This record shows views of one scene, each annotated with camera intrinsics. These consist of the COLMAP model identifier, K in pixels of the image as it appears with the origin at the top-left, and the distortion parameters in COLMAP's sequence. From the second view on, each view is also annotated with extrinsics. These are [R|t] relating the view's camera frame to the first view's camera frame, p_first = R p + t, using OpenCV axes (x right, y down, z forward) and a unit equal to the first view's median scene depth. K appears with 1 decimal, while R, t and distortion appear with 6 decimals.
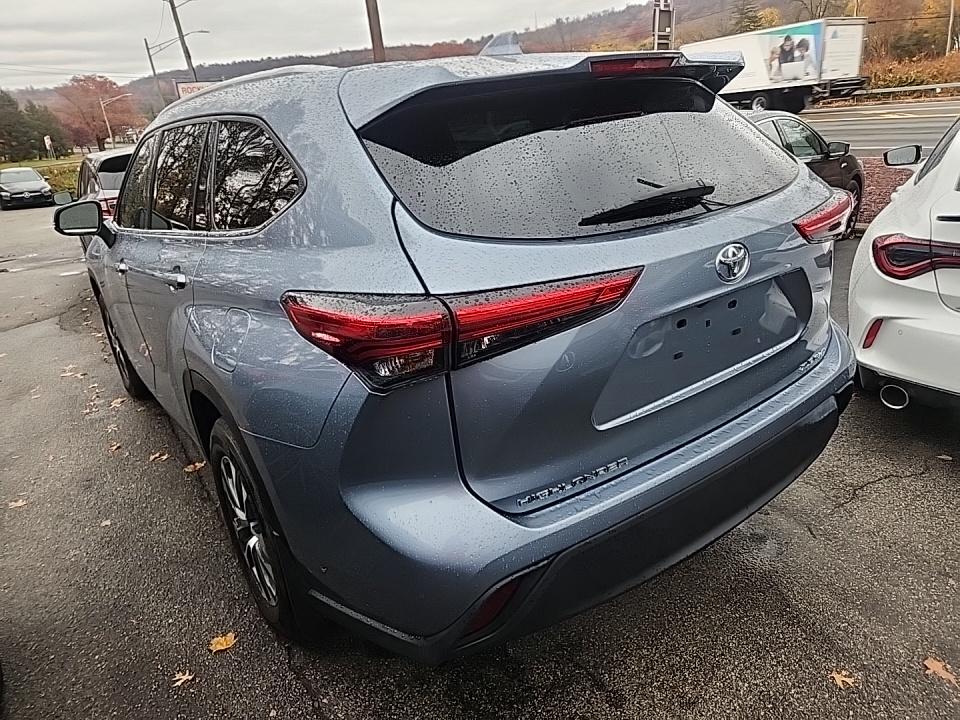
lens RADIAL K [[630.2, 0, 508.1], [0, 630.2, 342.0], [0, 0, 1]] dist [0.075666, -0.061750]
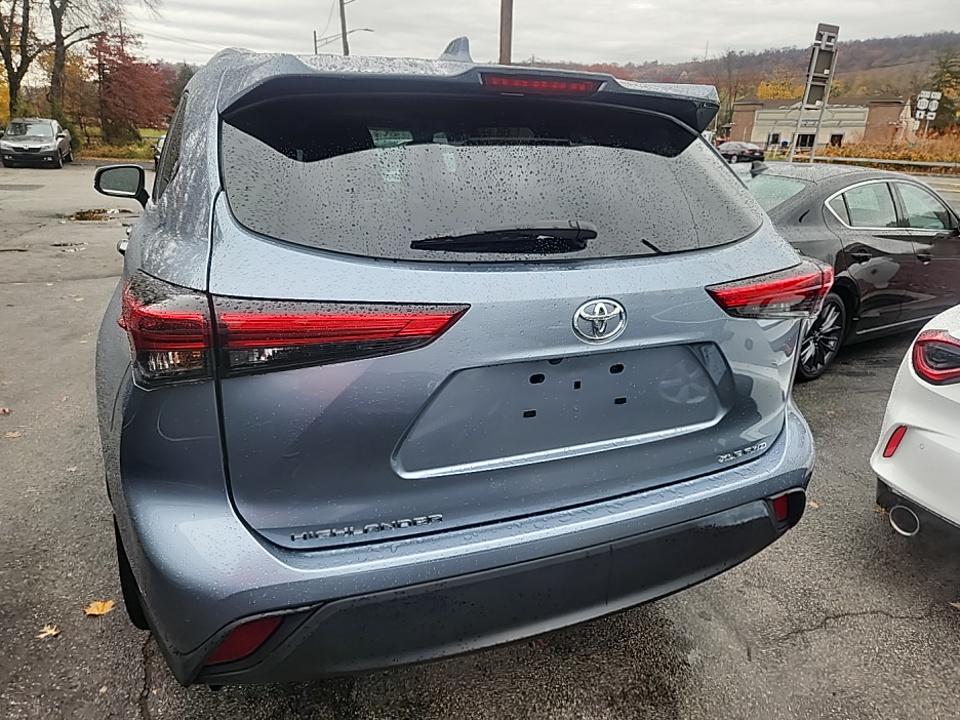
lens RADIAL K [[648.3, 0, 493.5], [0, 648.3, 360.8], [0, 0, 1]] dist [0.076515, -0.068038]
pose [[0.967664, 0.183645, -0.172921, 0.378309], [-0.185397, 0.982645, 0.006102, -0.049671], [0.171040, 0.026154, 0.984917, 0.105695]]
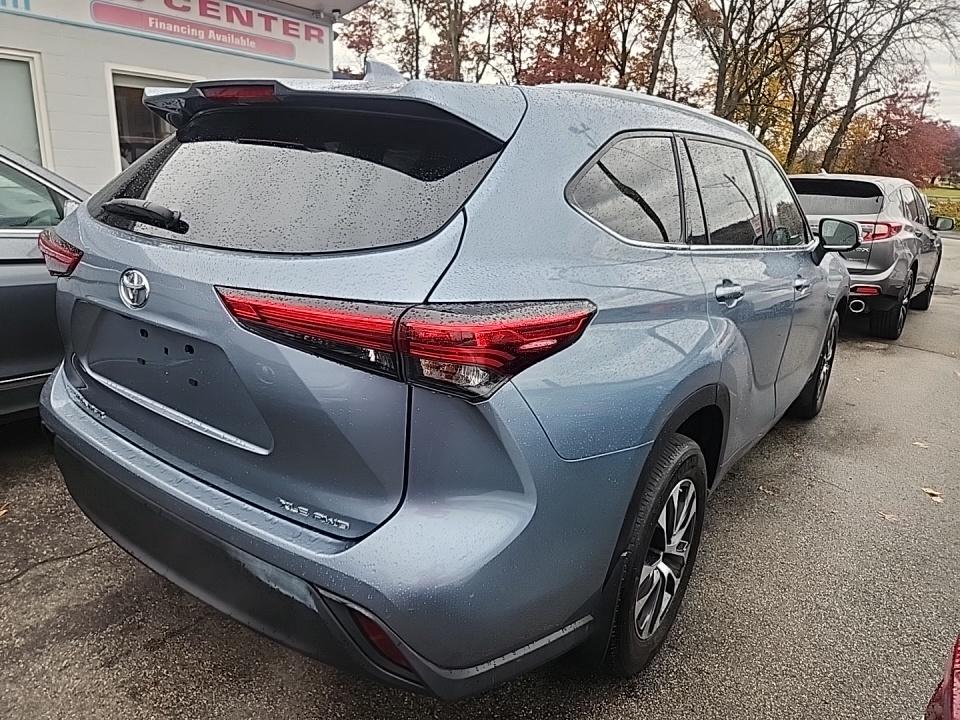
lens RADIAL K [[648.3, 0, 493.5], [0, 648.3, 360.8], [0, 0, 1]] dist [0.076515, -0.068038]
pose [[0.305652, 0.371198, -0.876806, 1.463431], [-0.391266, 0.888498, 0.239754, -0.491334], [0.868037, 0.269783, 0.416808, 1.101408]]
